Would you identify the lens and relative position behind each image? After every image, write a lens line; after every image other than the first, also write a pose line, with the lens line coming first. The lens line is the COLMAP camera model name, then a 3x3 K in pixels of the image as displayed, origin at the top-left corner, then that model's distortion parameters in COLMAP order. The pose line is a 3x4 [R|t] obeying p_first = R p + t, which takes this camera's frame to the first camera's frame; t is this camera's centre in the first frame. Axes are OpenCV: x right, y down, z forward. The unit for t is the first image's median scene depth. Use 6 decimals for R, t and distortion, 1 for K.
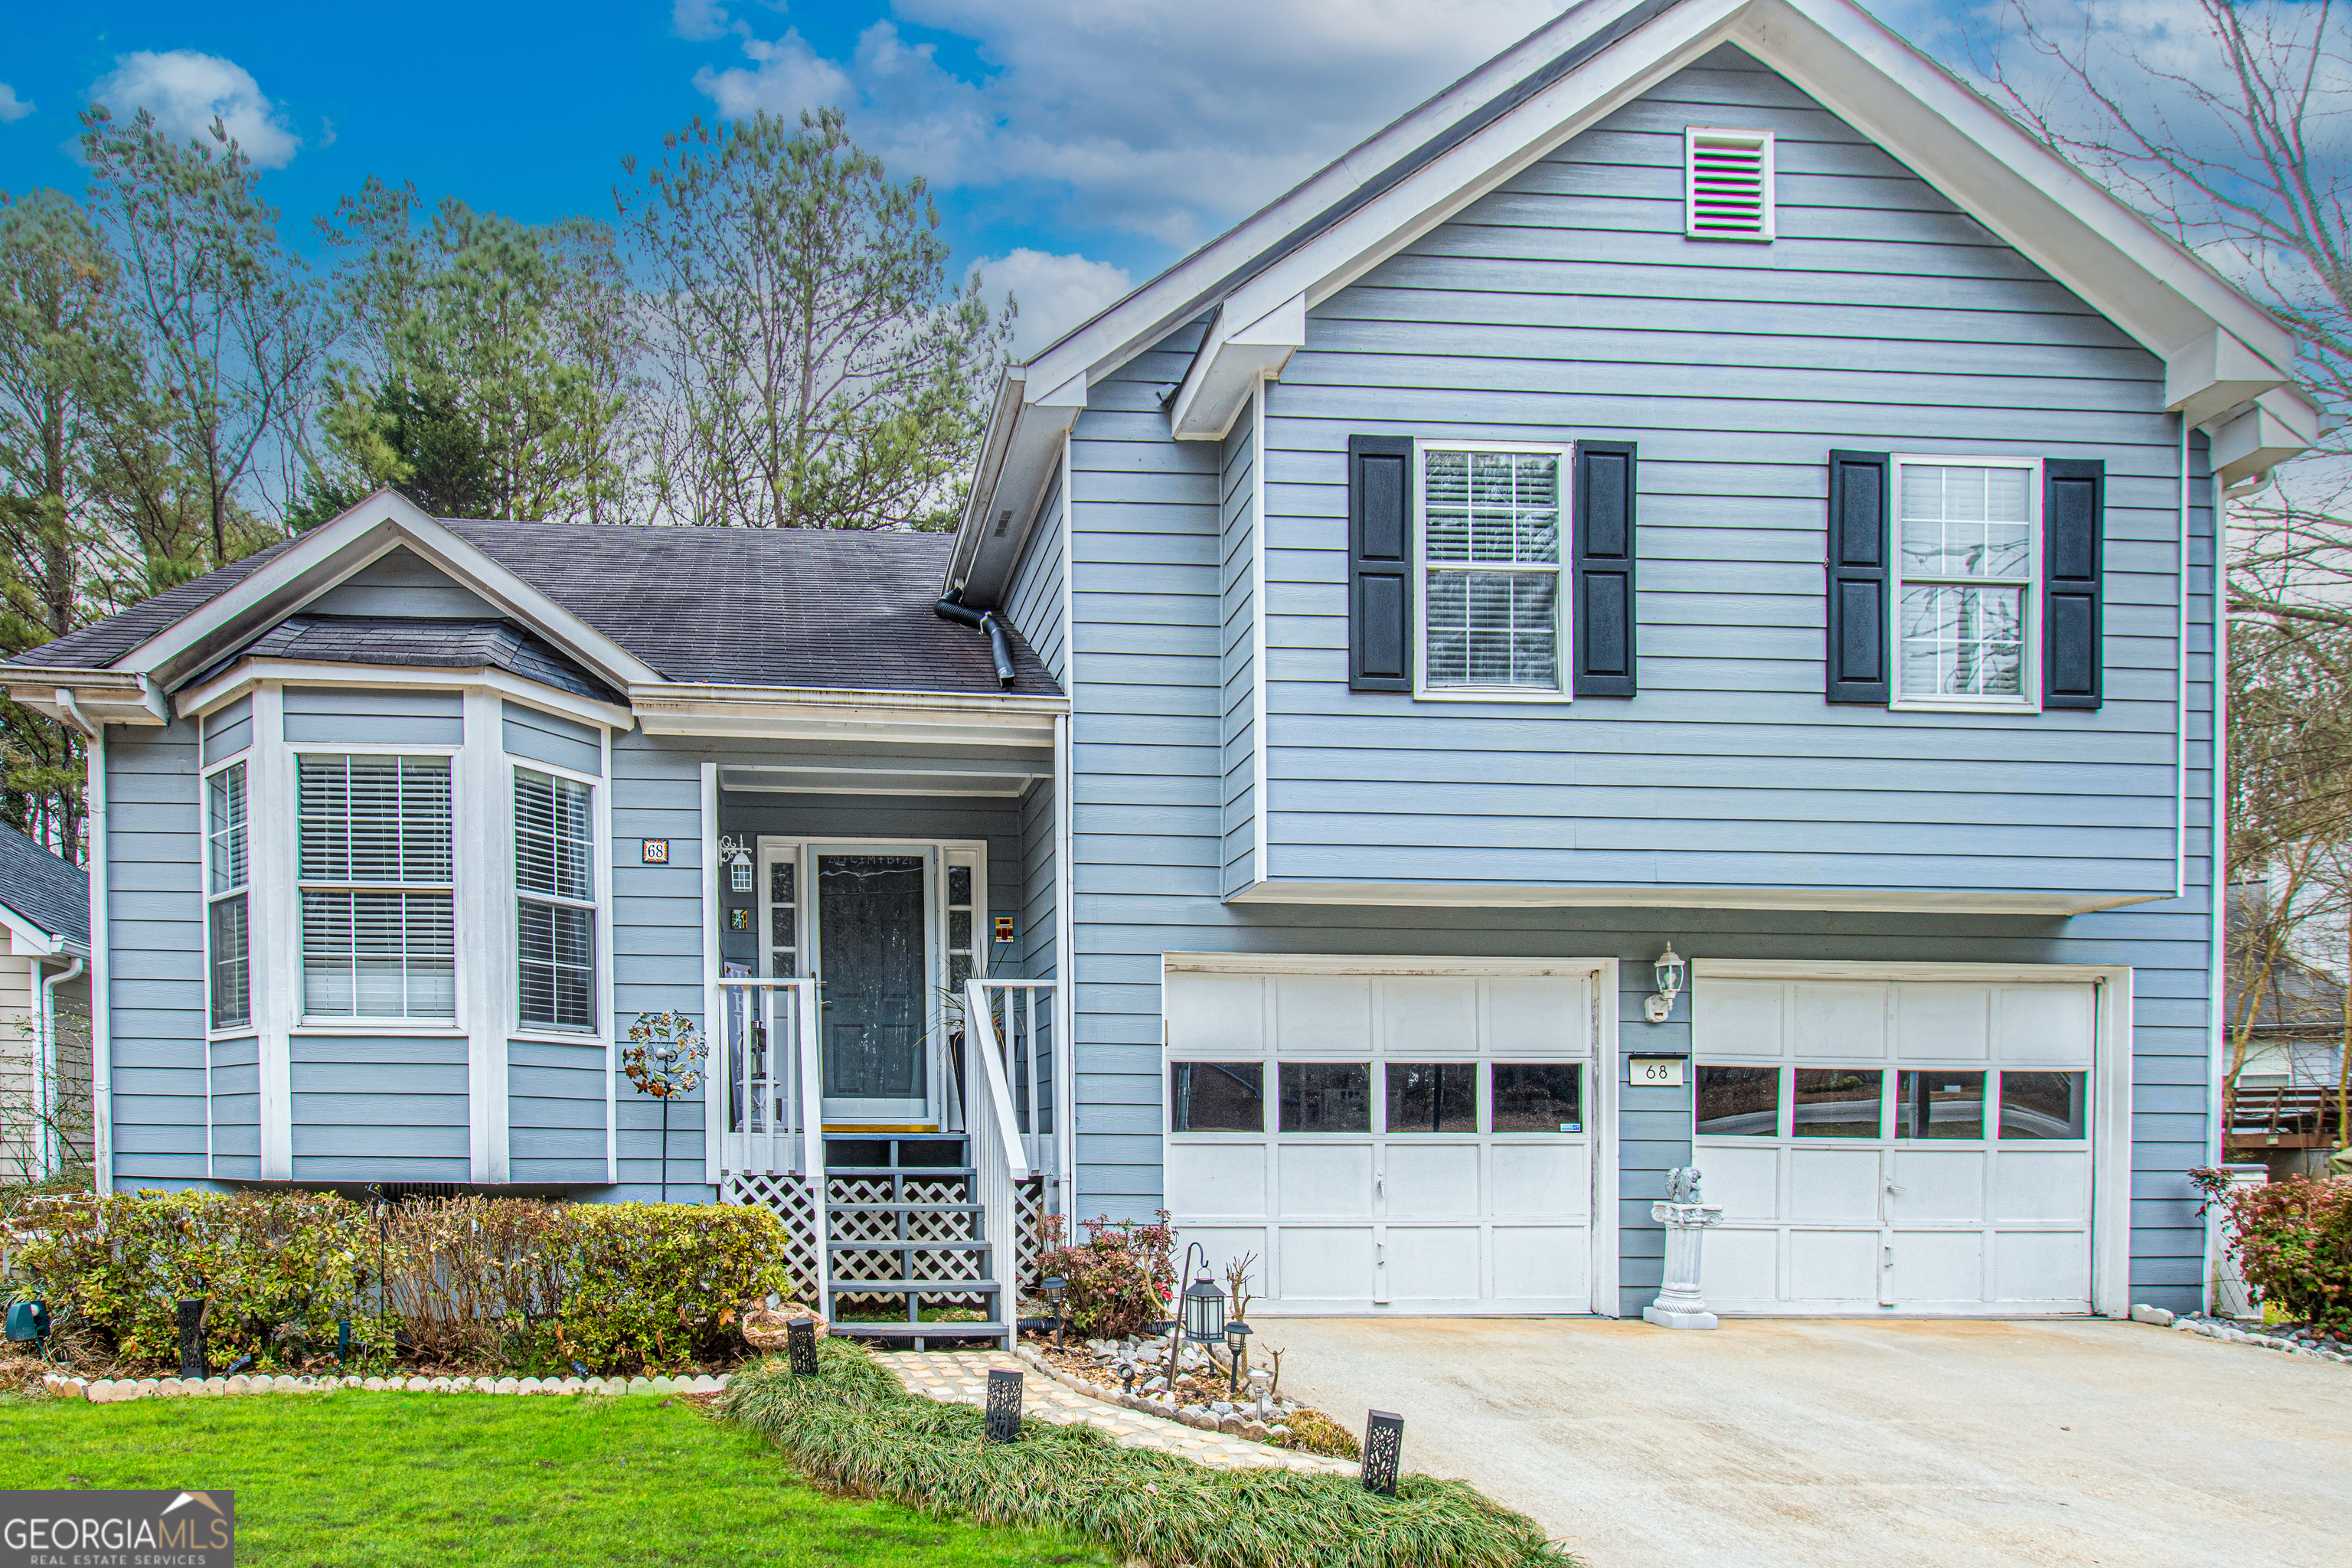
lens RADIAL K [[1292.2, 0, 881.9], [0, 1292.2, 1081.8], [0, 0, 1]] dist [0.000636, -0.000168]
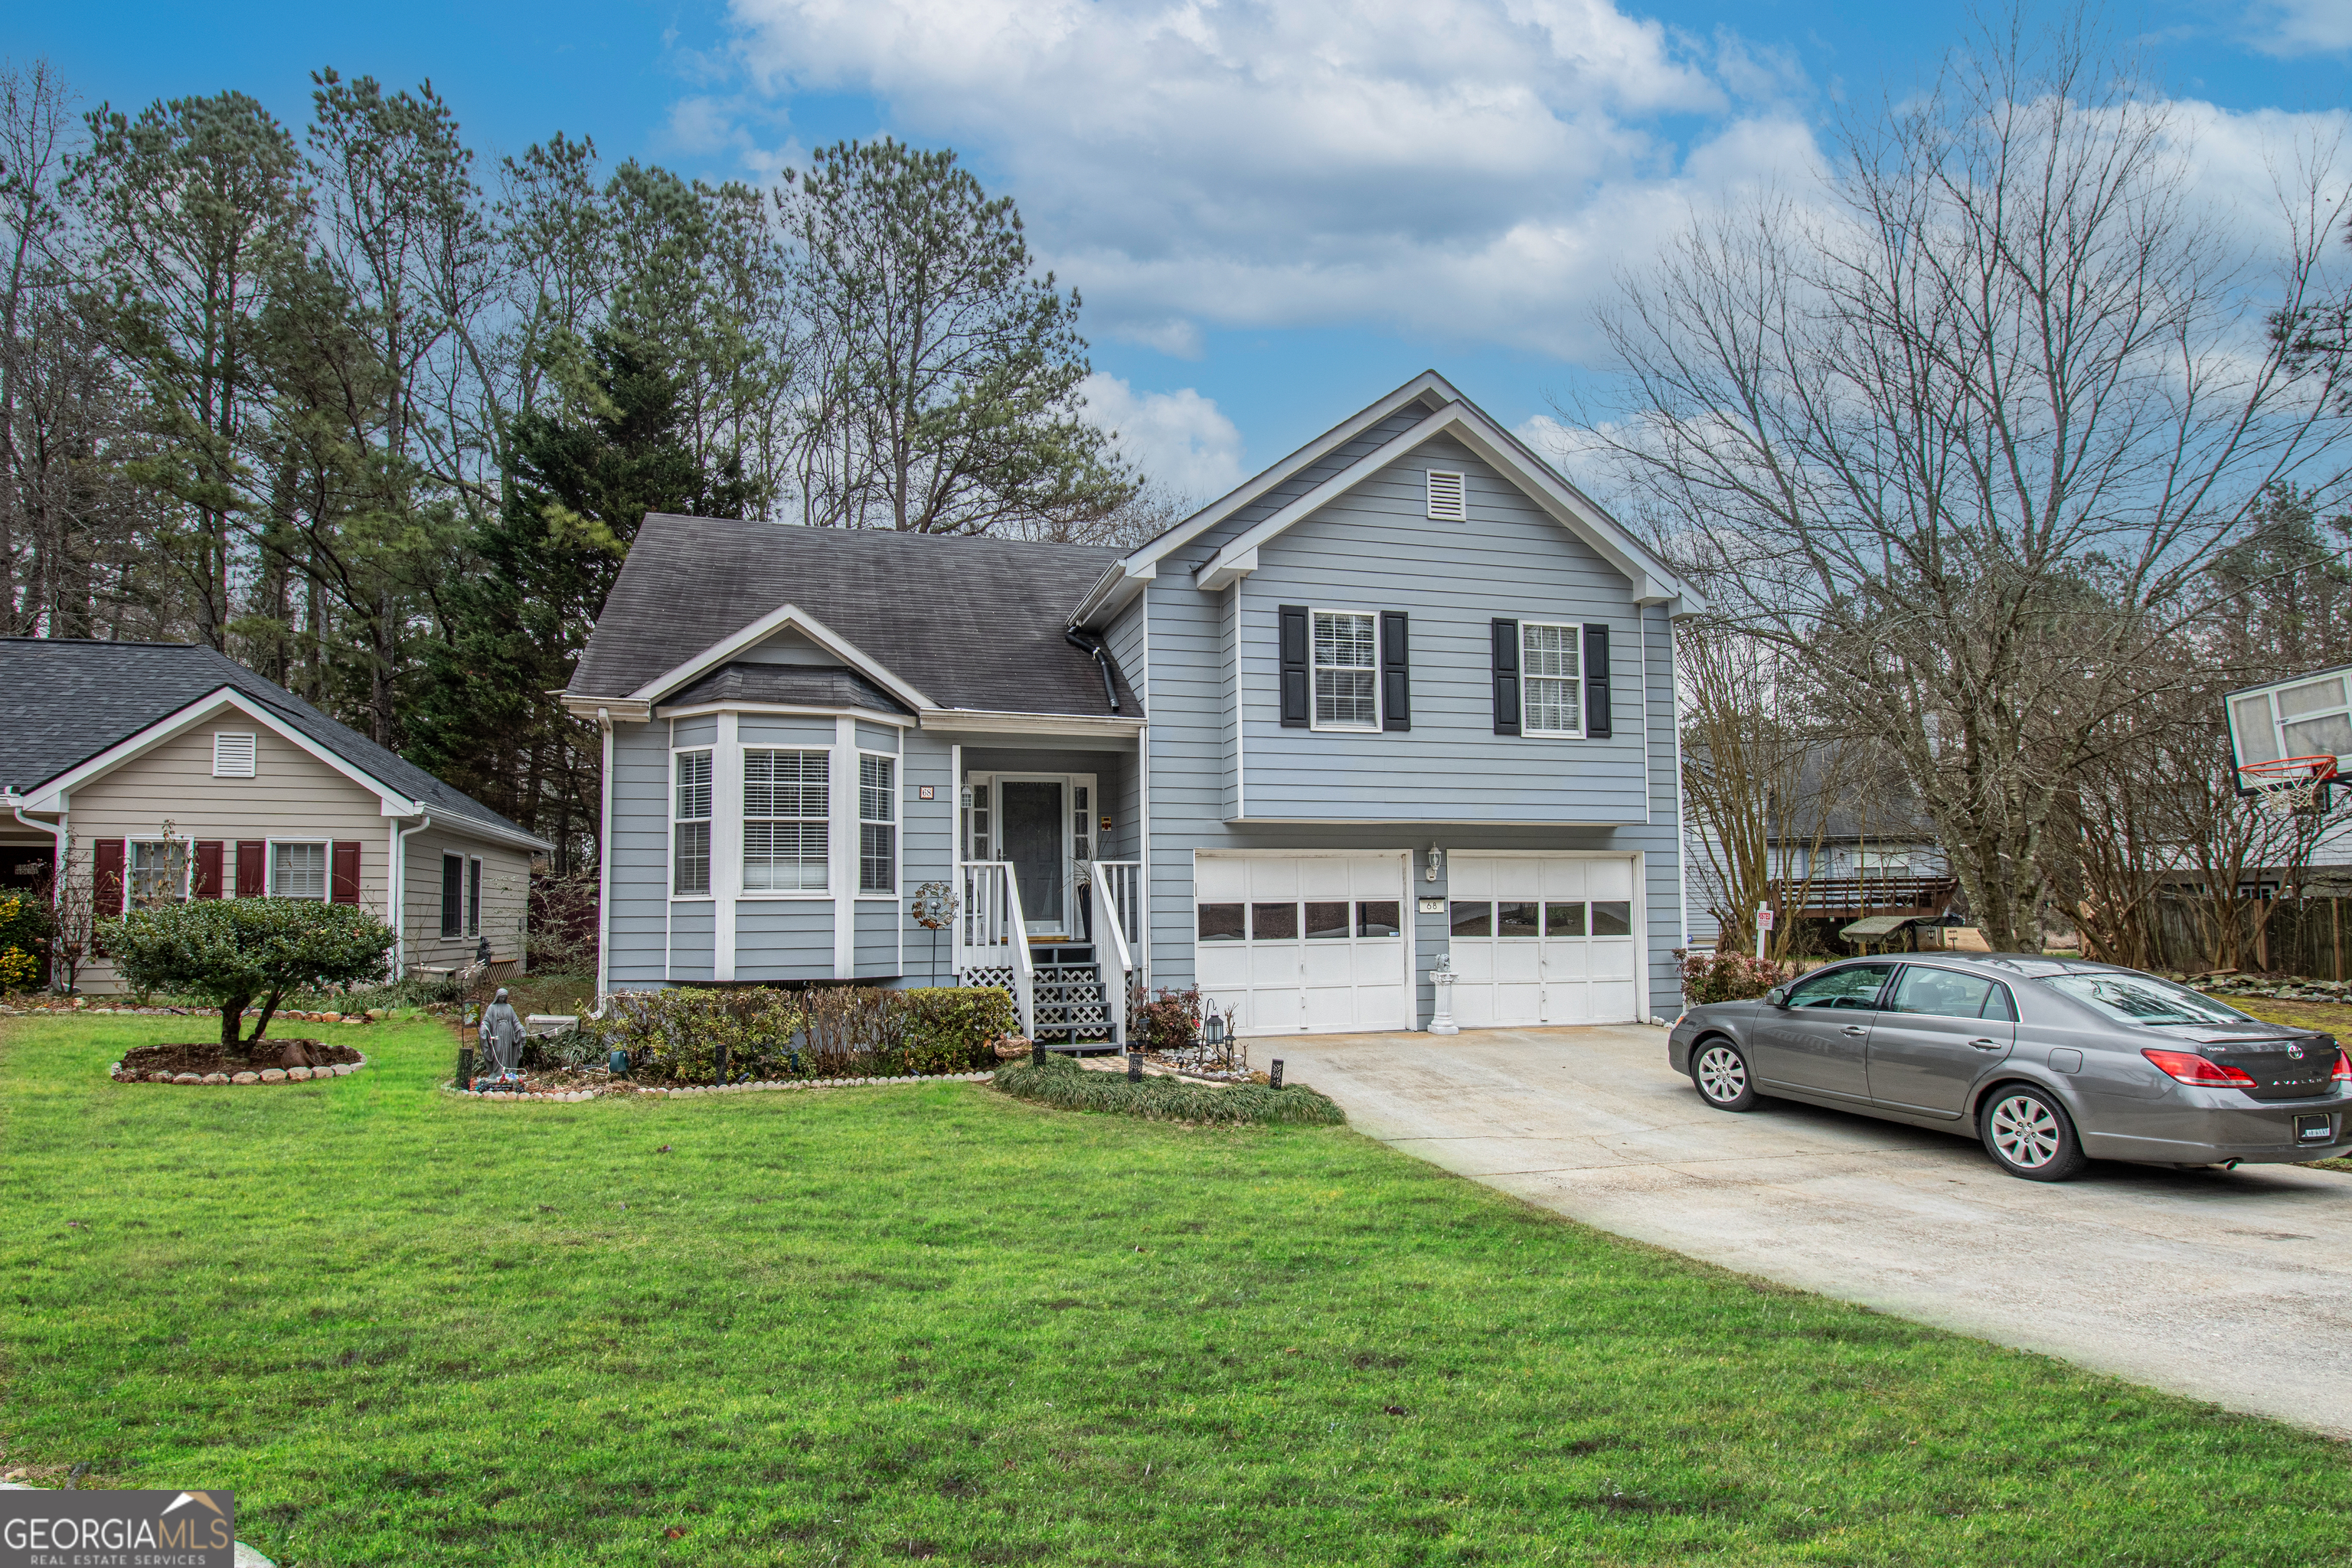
lens RADIAL K [[1240.4, 0, 1189.5], [0, 1240.4, 697.2], [0, 0, 1]] dist [0.000953, -0.000907]
pose [[0.976311, 0.020743, 0.215374, -0.206992], [0.005302, 0.992802, -0.119648, -0.106845], [-0.216306, 0.117956, 0.969174, -0.883120]]
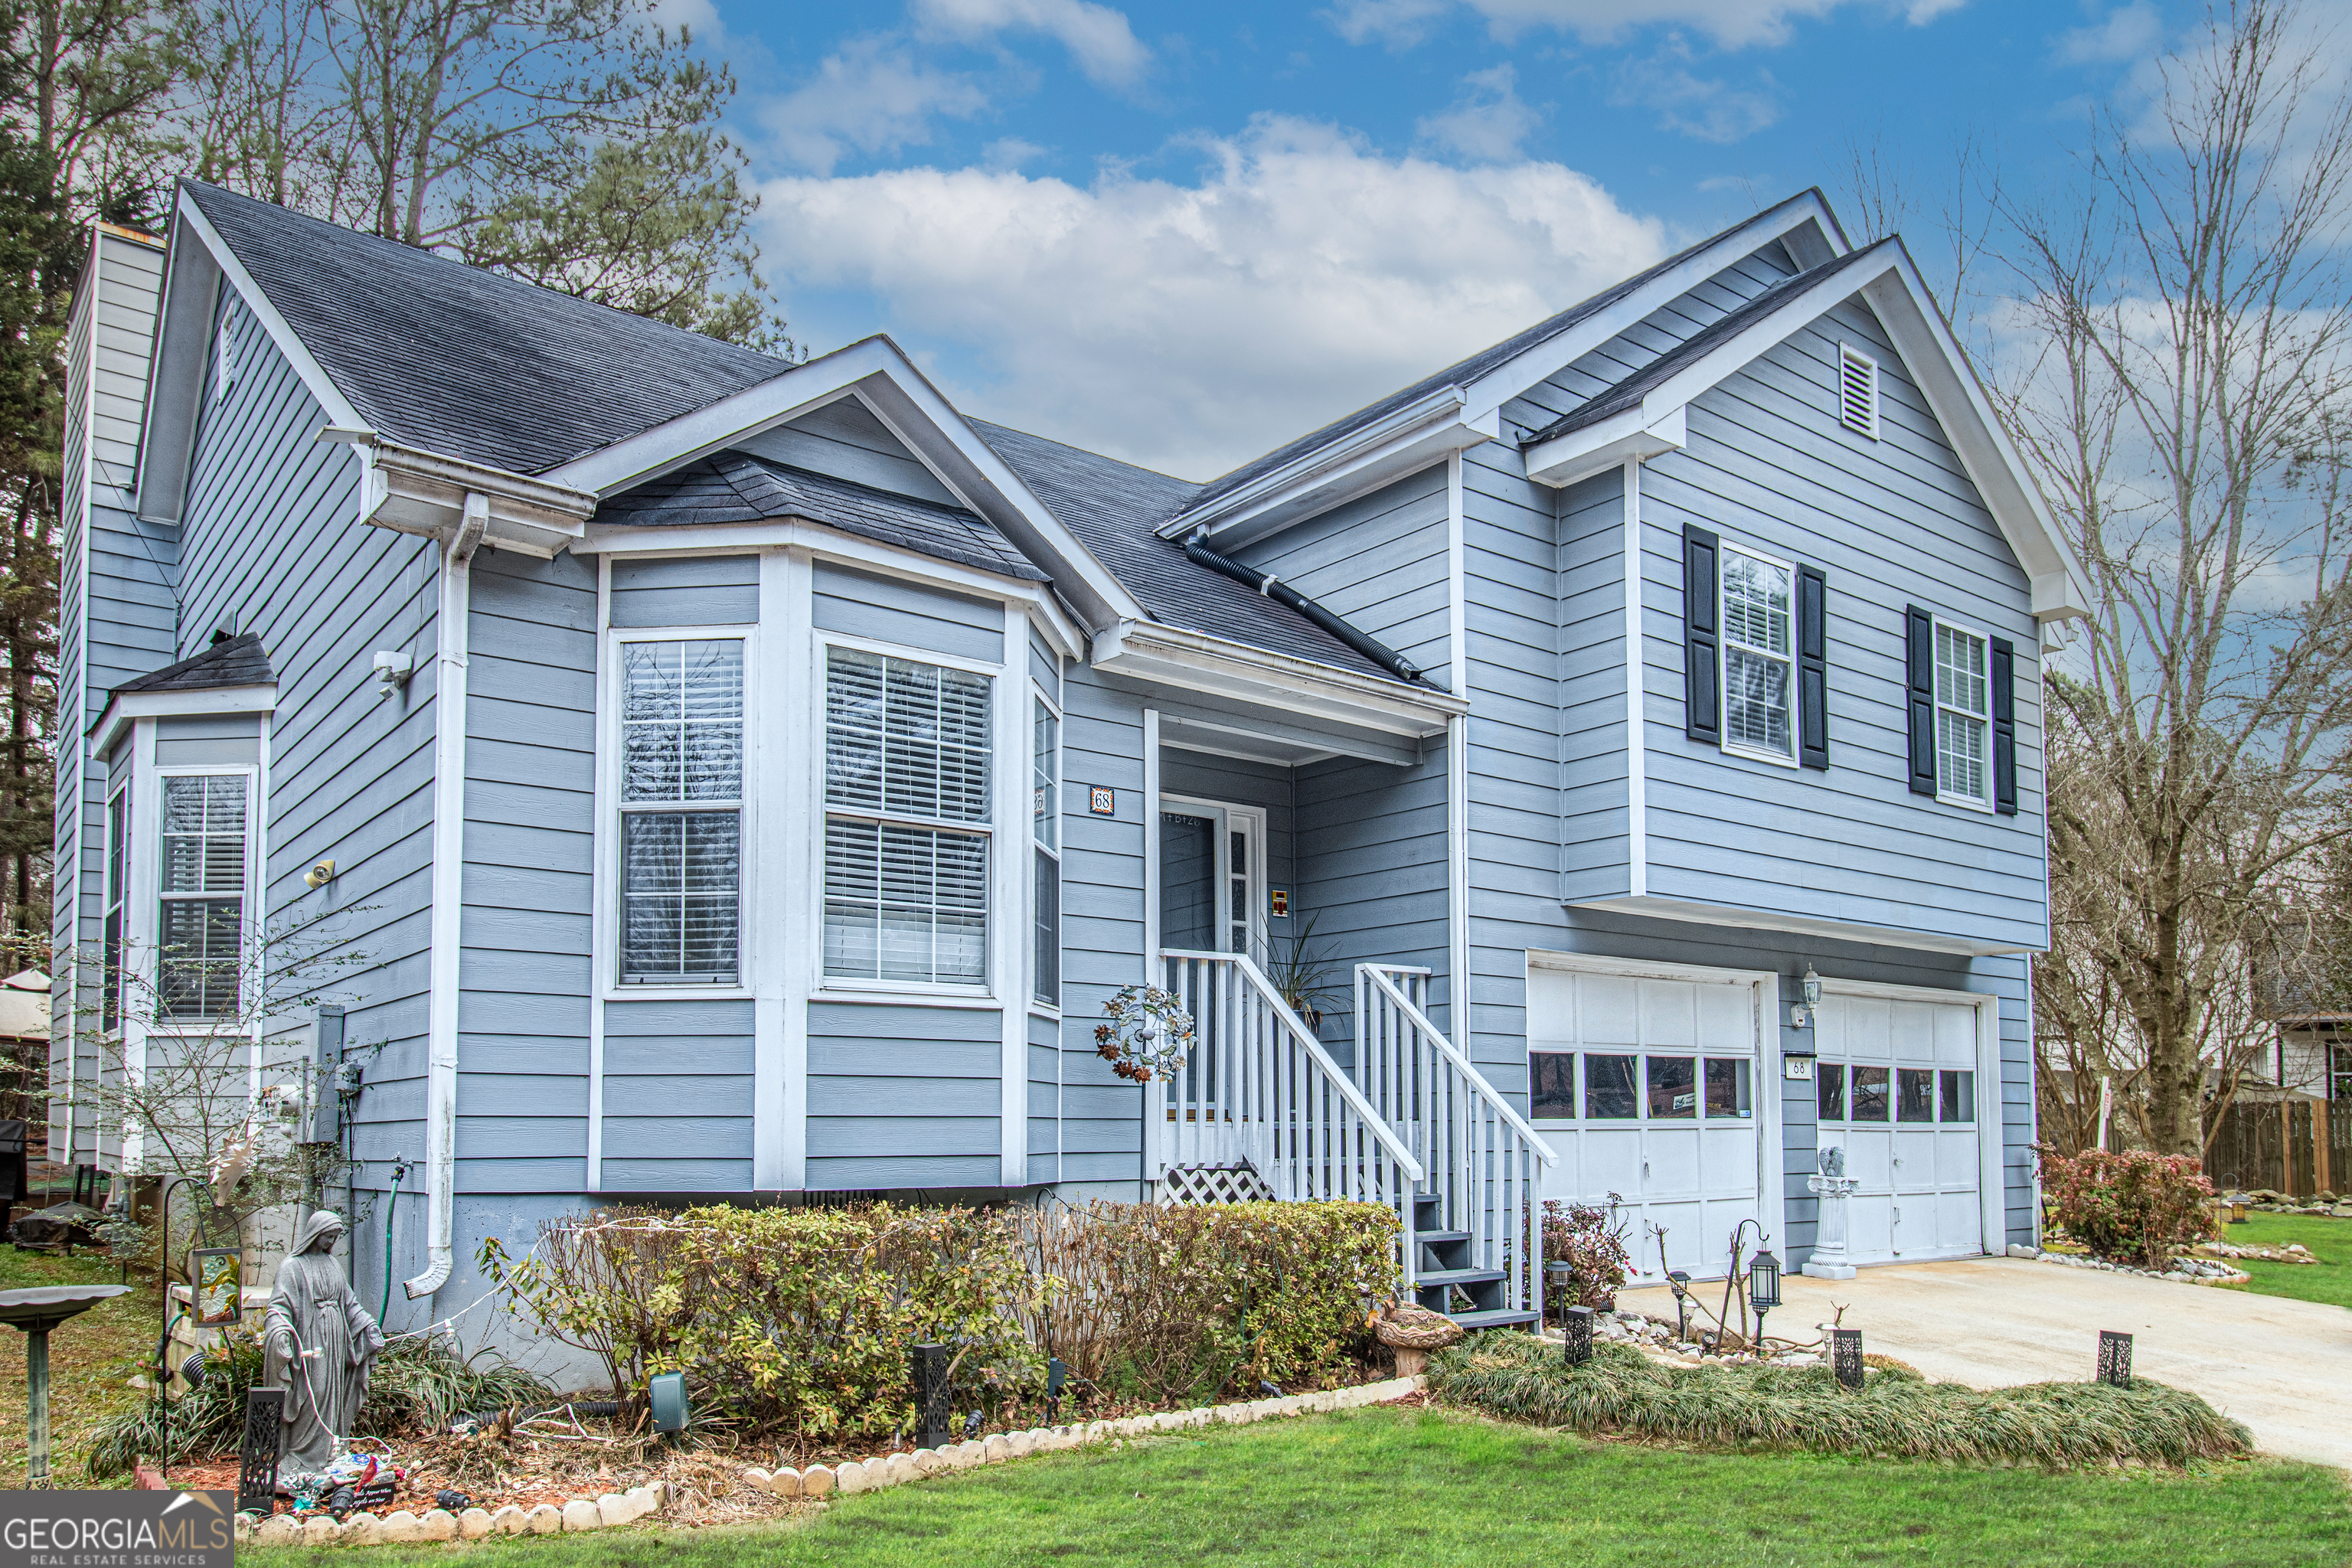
lens RADIAL K [[1676.1, 0, 1177.9], [0, 1676.1, 891.9], [0, 0, 1]] dist [0.002676, 0.000274]
pose [[0.814145, 0.073906, 0.575939, -0.844081], [-0.026266, 0.995539, -0.090620, -0.014900], [-0.580067, 0.058651, 0.812455, 0.046008]]
